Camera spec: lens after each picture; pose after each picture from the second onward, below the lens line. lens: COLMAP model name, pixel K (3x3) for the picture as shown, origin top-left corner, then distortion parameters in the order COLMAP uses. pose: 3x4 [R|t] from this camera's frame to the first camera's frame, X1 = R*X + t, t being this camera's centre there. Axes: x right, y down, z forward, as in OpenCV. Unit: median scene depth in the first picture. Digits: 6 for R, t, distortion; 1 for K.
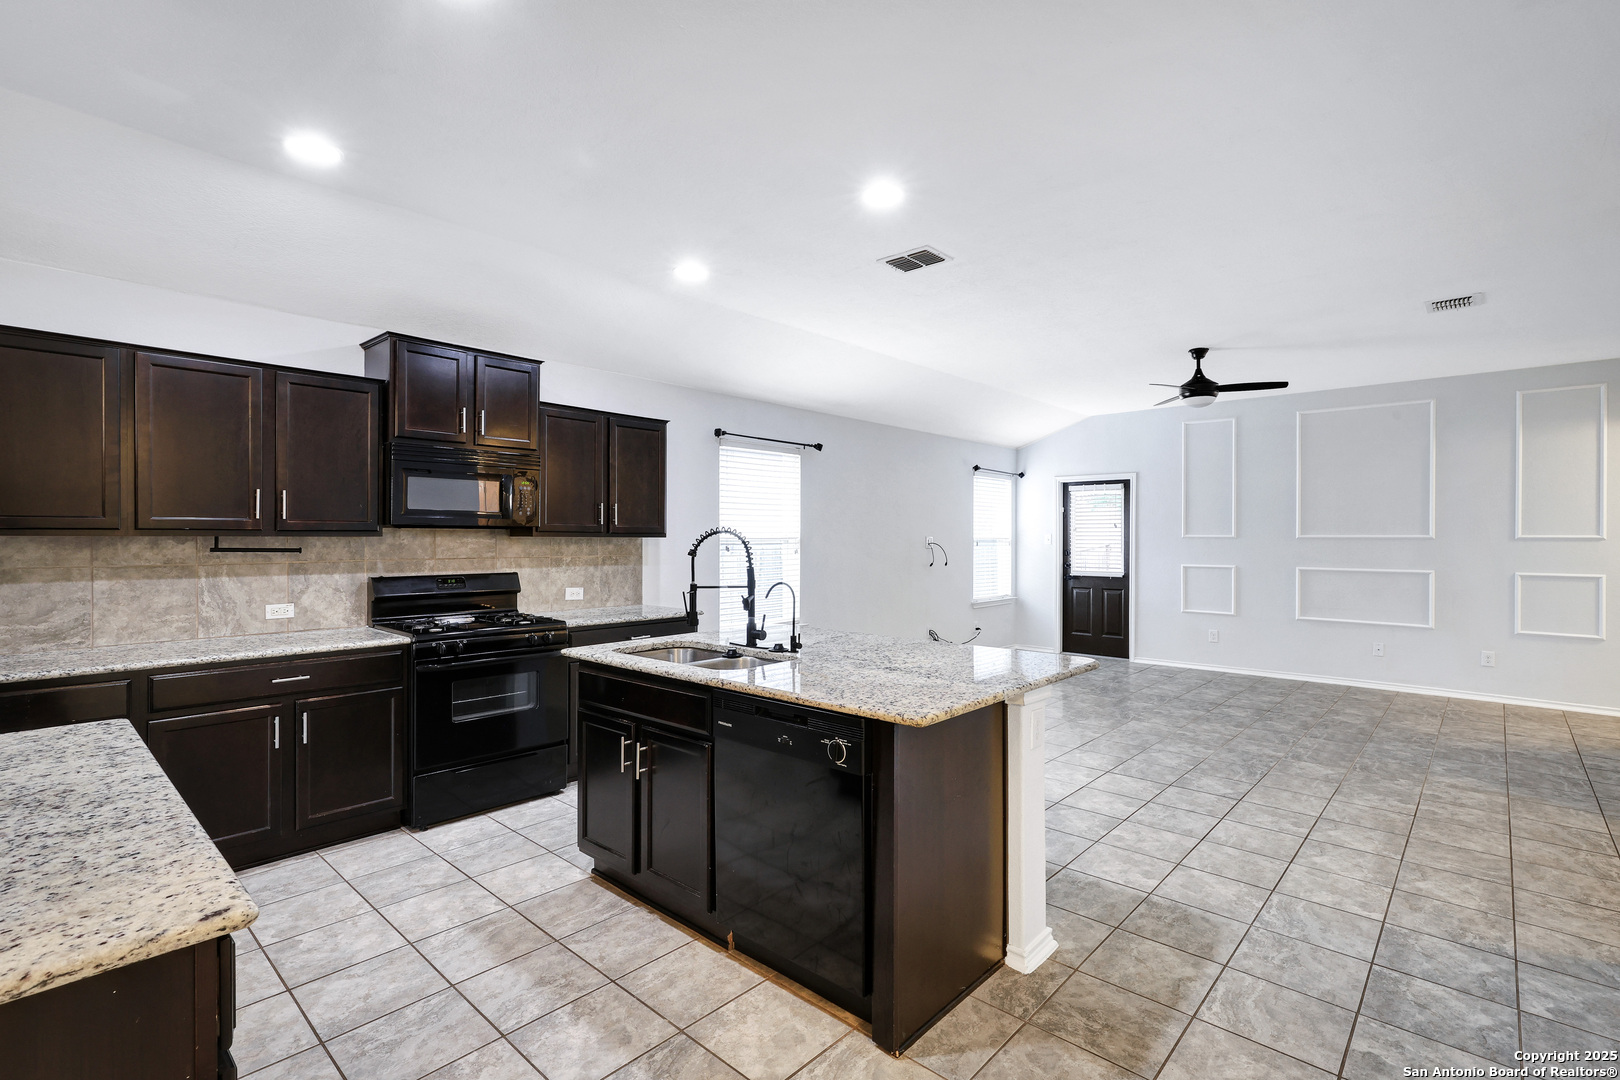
lens RADIAL K [[751.2, 0, 833.1], [0, 751.2, 537.8], [0, 0, 1]] dist [0.000219, 0.000288]
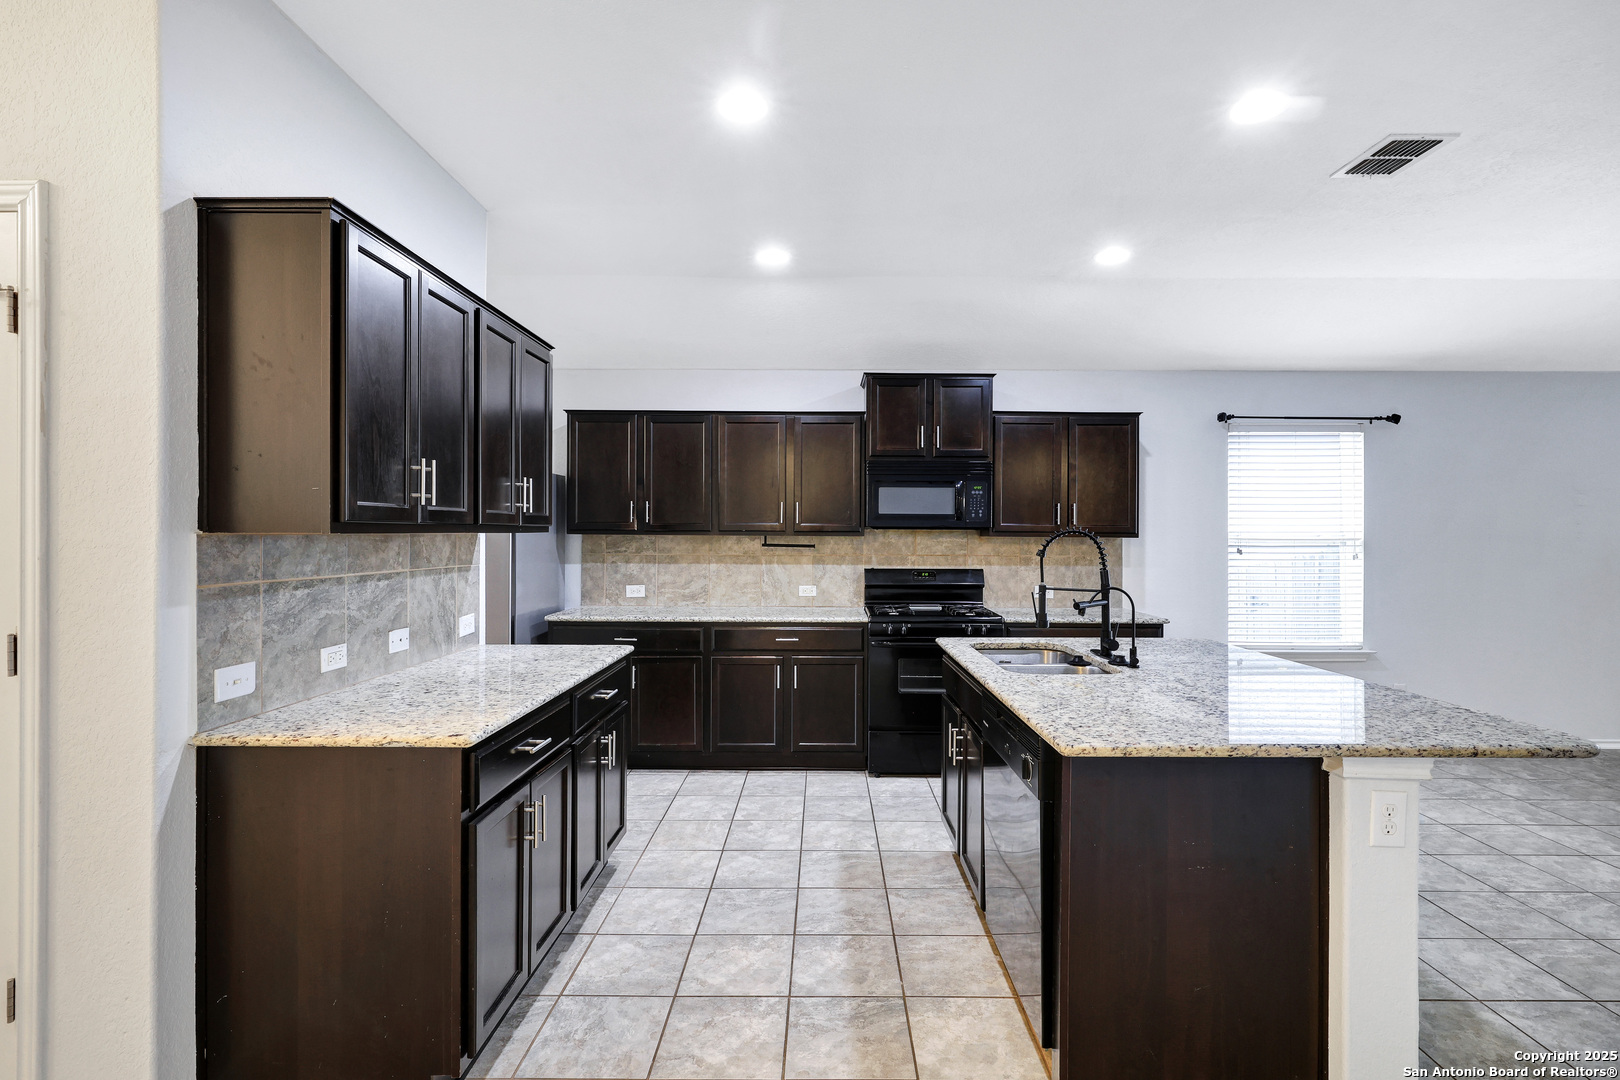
lens RADIAL K [[761.2, 0, 820.2], [0, 761.2, 529.8], [0, 0, 1]] dist [-0.000449, 0.000173]
pose [[0.658775, -0.004778, -0.752325, 0.284597], [-0.003462, 0.999950, -0.009382, 0.000034], [0.752332, 0.008785, 0.658726, 0.098981]]
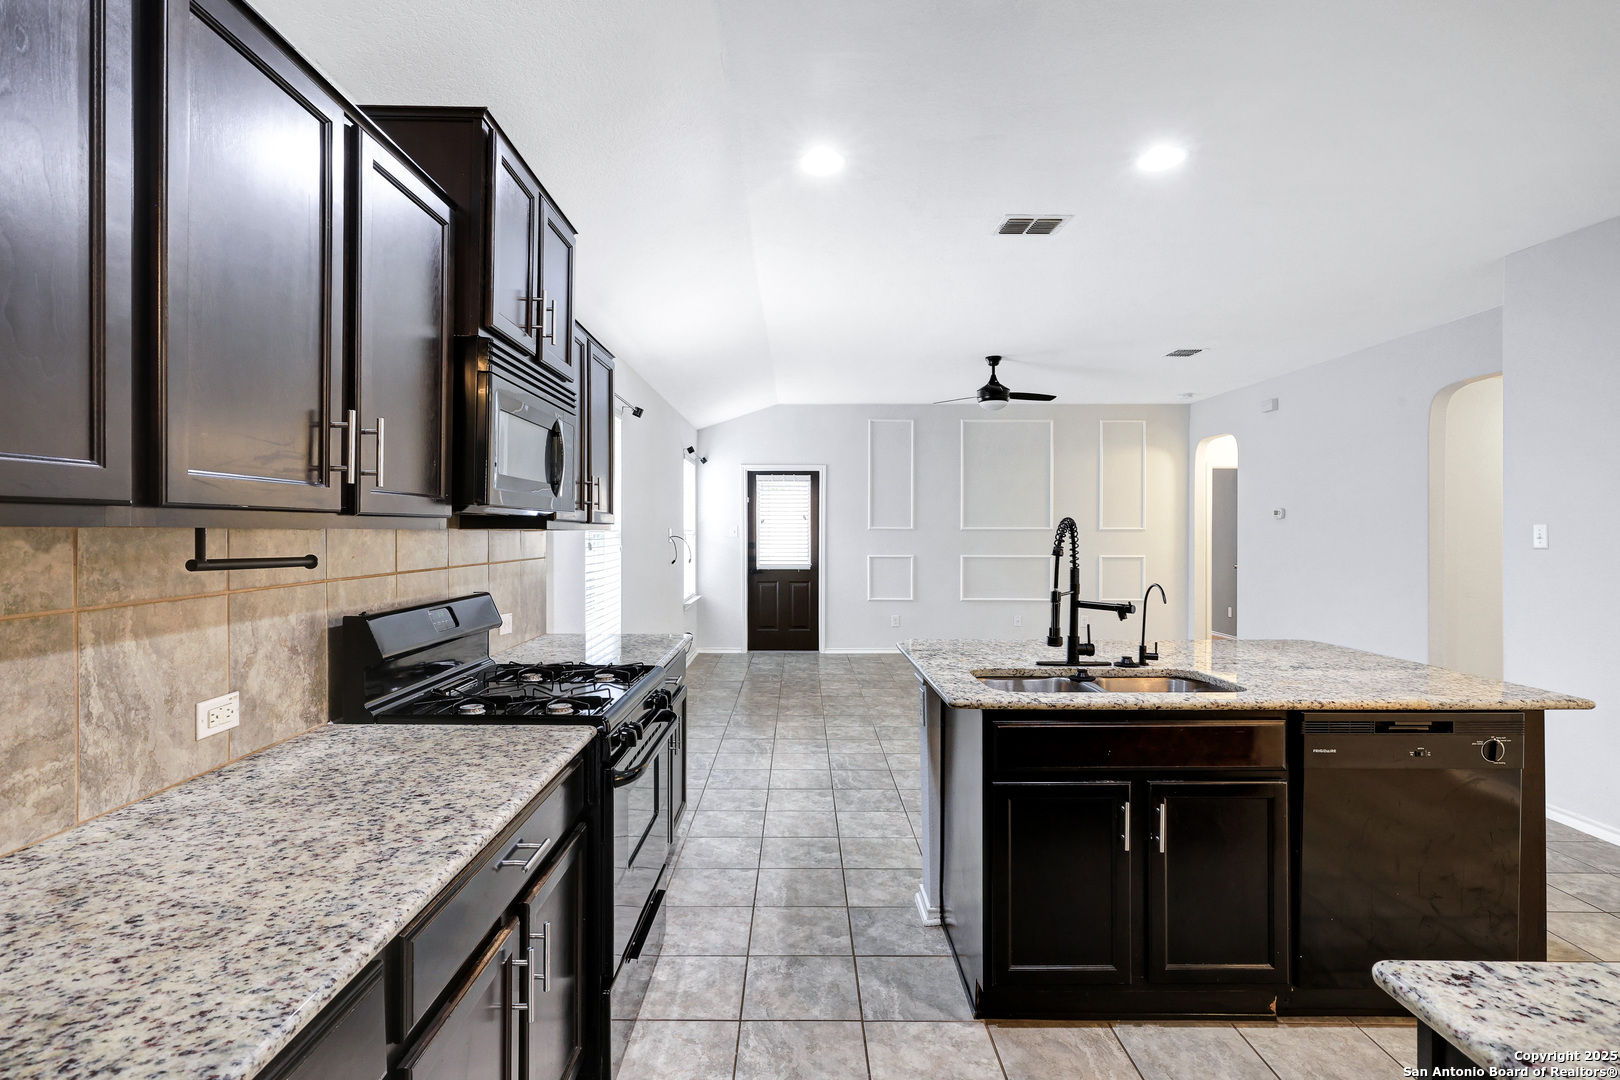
lens RADIAL K [[813.3, 0, 813.5], [0, 813.3, 532.4], [0, 0, 1]] dist [0.000339, -0.000014]
pose [[0.746012, -0.002299, 0.665929, -0.712640], [-0.000379, 0.999992, 0.003878, -0.001331], [-0.665933, -0.003146, 0.746005, 0.419895]]
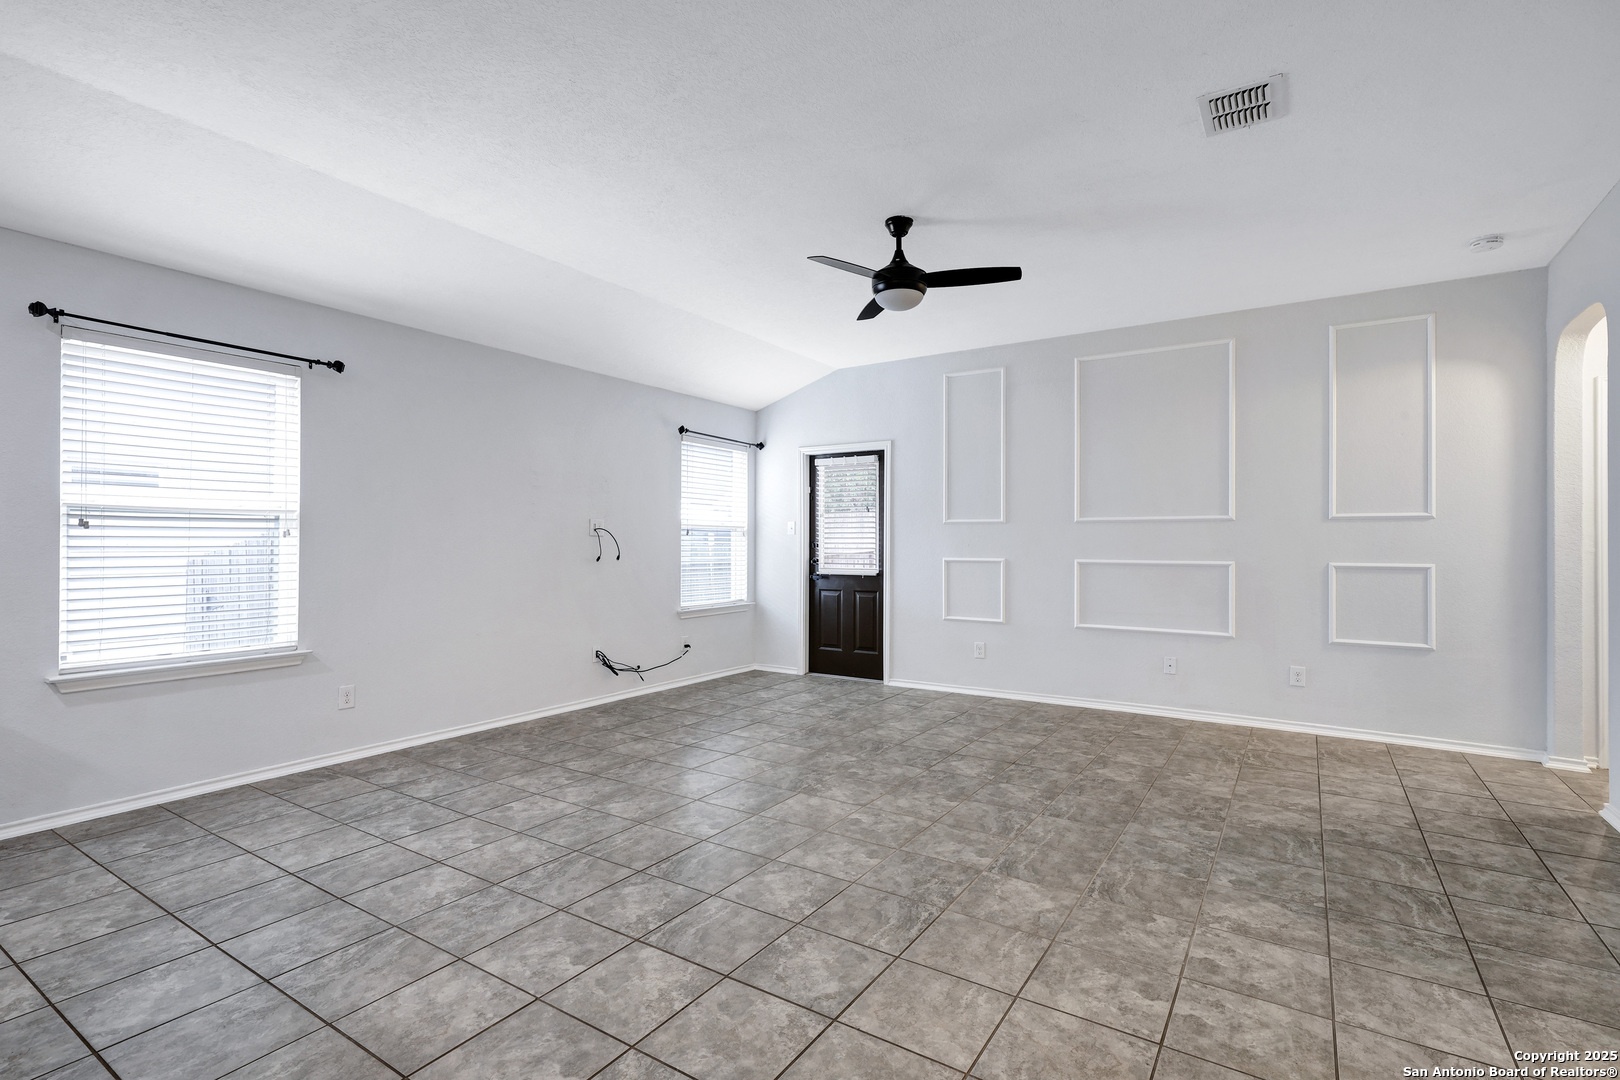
lens RADIAL K [[747.1, 0, 821.1], [0, 747.1, 541.2], [0, 0, 1]] dist [0.001166, -0.000230]
pose [[0.989063, -0.000089, 0.147495, 0.464648], [0.000922, 0.999984, -0.005580, 0.045937], [-0.147492, 0.005655, 0.989047, 0.528918]]
